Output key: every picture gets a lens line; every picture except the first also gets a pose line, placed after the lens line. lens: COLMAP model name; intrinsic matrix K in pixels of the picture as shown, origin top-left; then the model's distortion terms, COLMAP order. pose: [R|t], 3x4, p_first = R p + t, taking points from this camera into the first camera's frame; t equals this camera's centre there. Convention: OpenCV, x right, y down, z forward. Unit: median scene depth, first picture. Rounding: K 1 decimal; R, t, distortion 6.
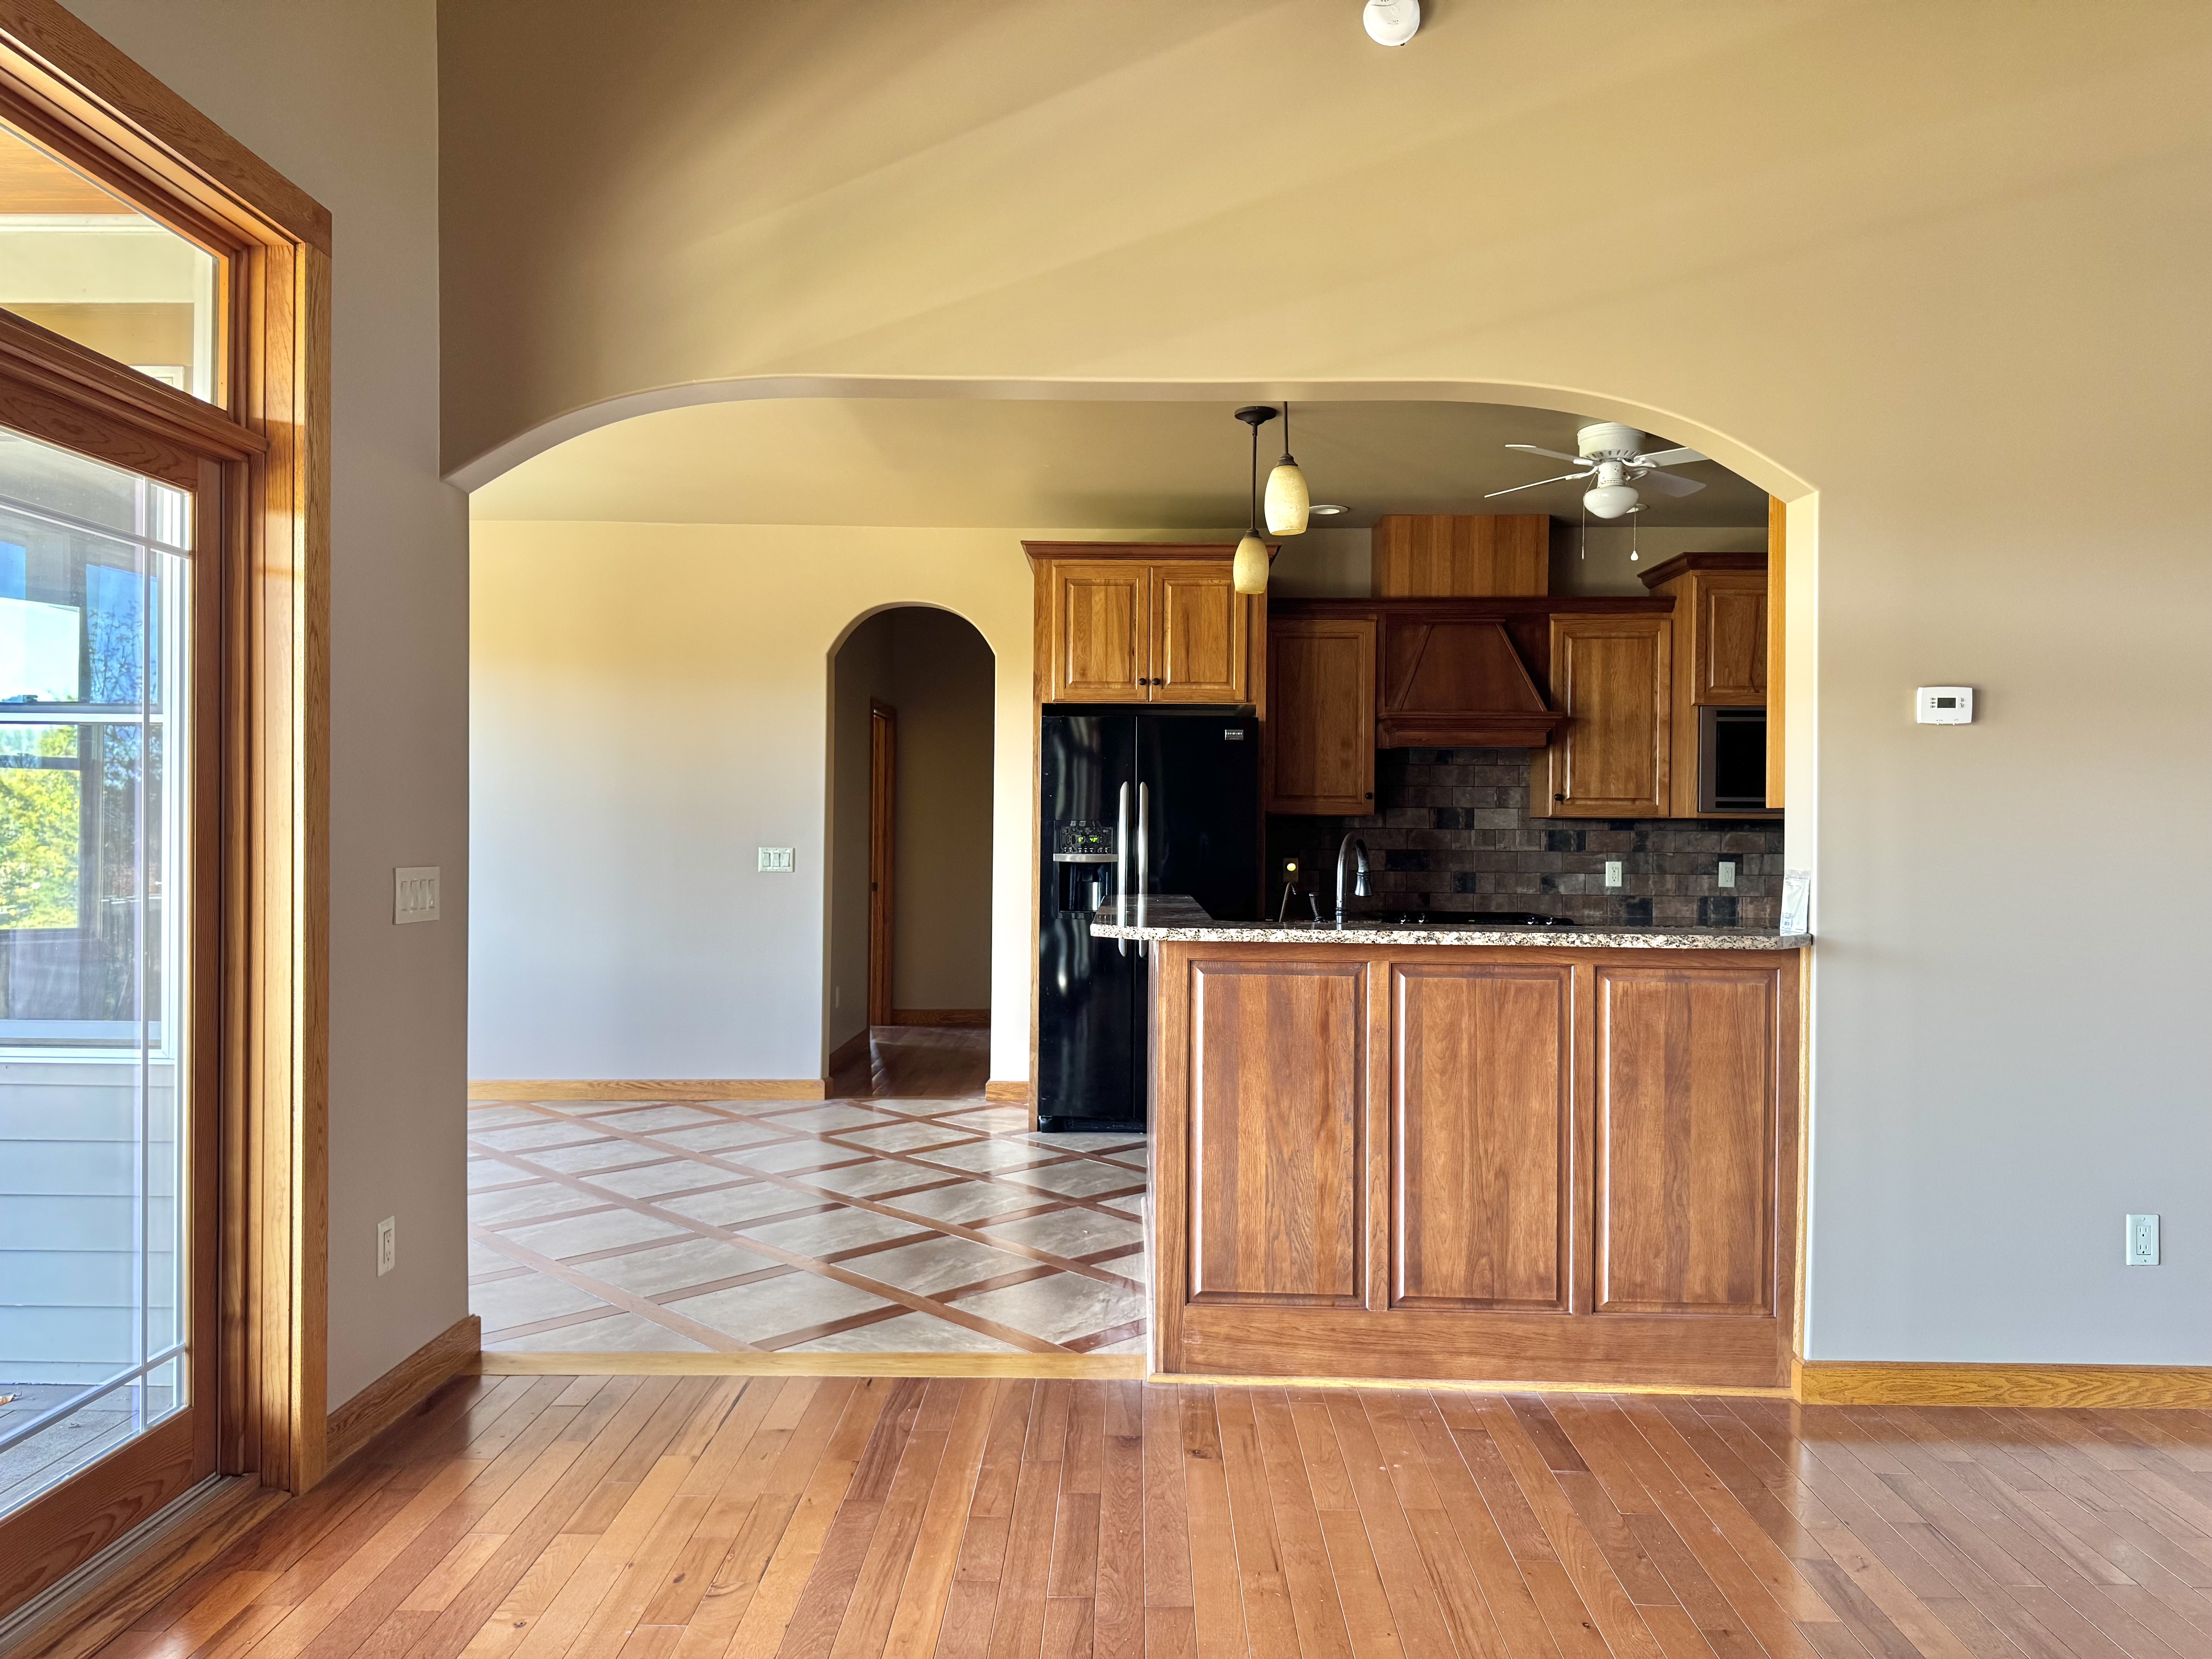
lens RADIAL K [[1549.3, 0, 1121.0], [0, 1549.3, 831.1], [0, 0, 1]] dist [0.034035, -0.017364]
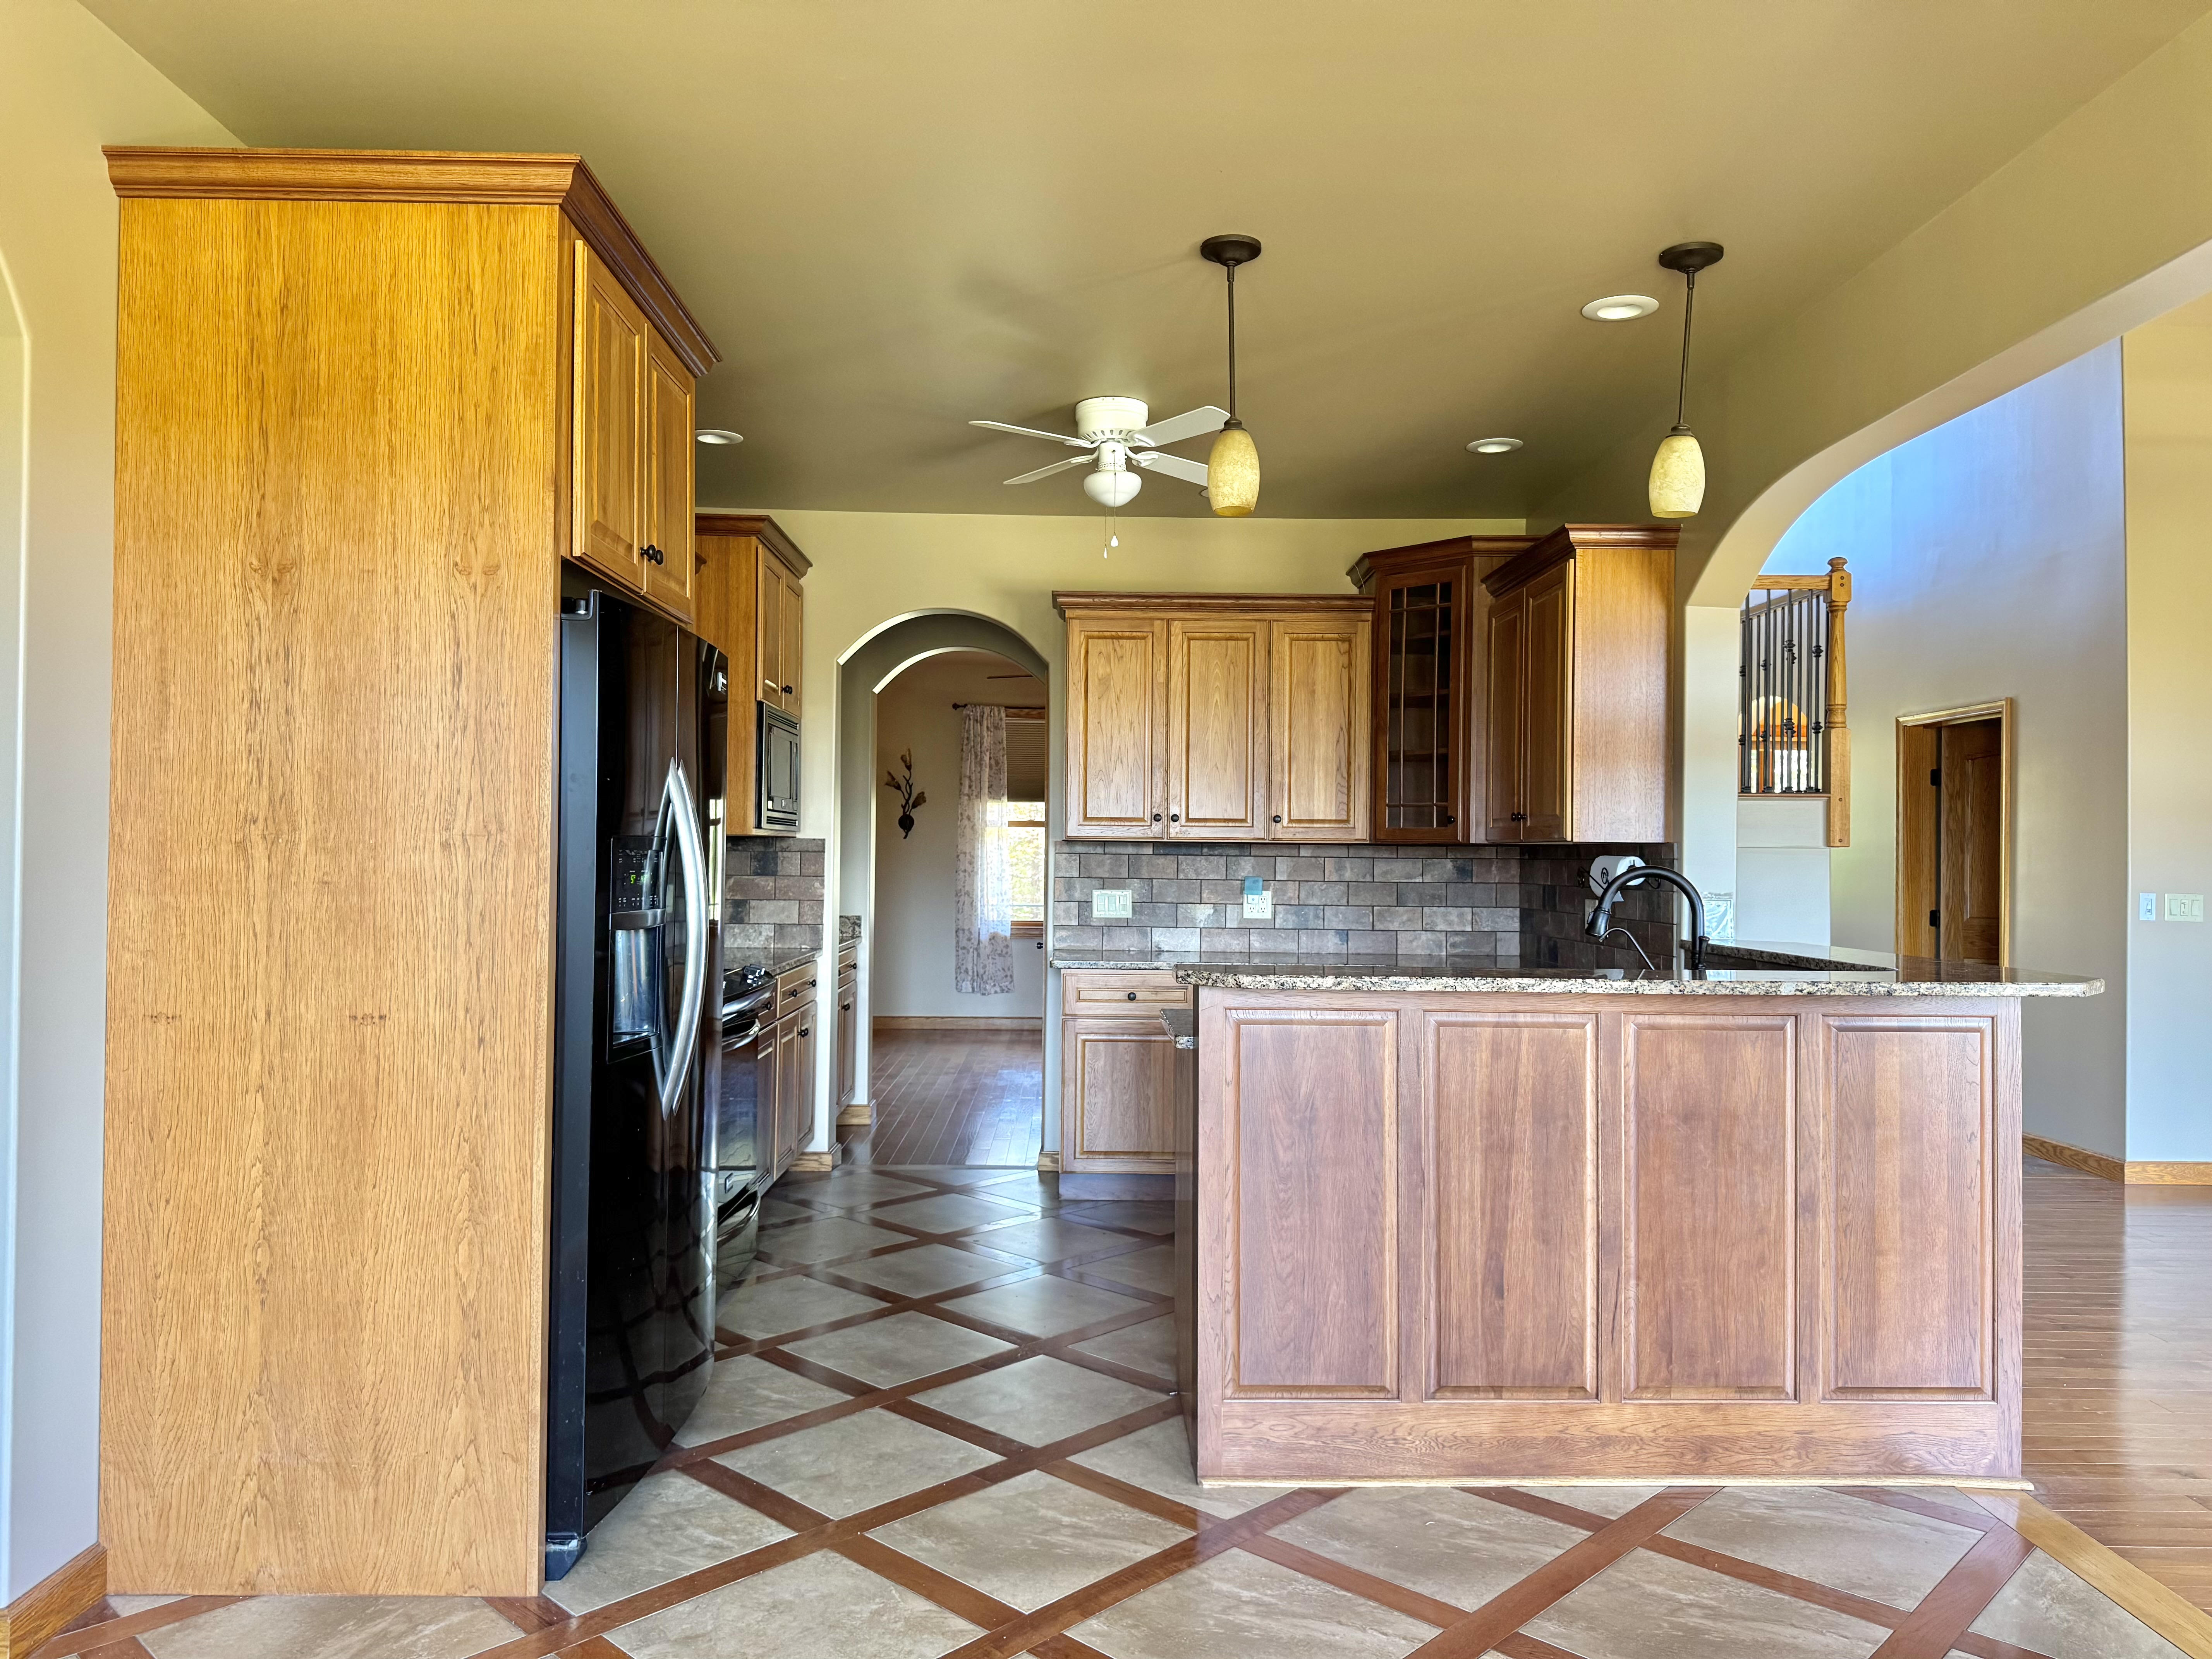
lens RADIAL K [[1549.3, 0, 1127.8], [0, 1549.3, 847.6], [0, 0, 1]] dist [0.034035, -0.017364]
pose [[-0.045220, 0.003788, 0.998970, -0.695520], [-0.006327, 0.999972, -0.004078, -0.005213], [-0.998957, -0.006505, -0.045194, 1.263255]]
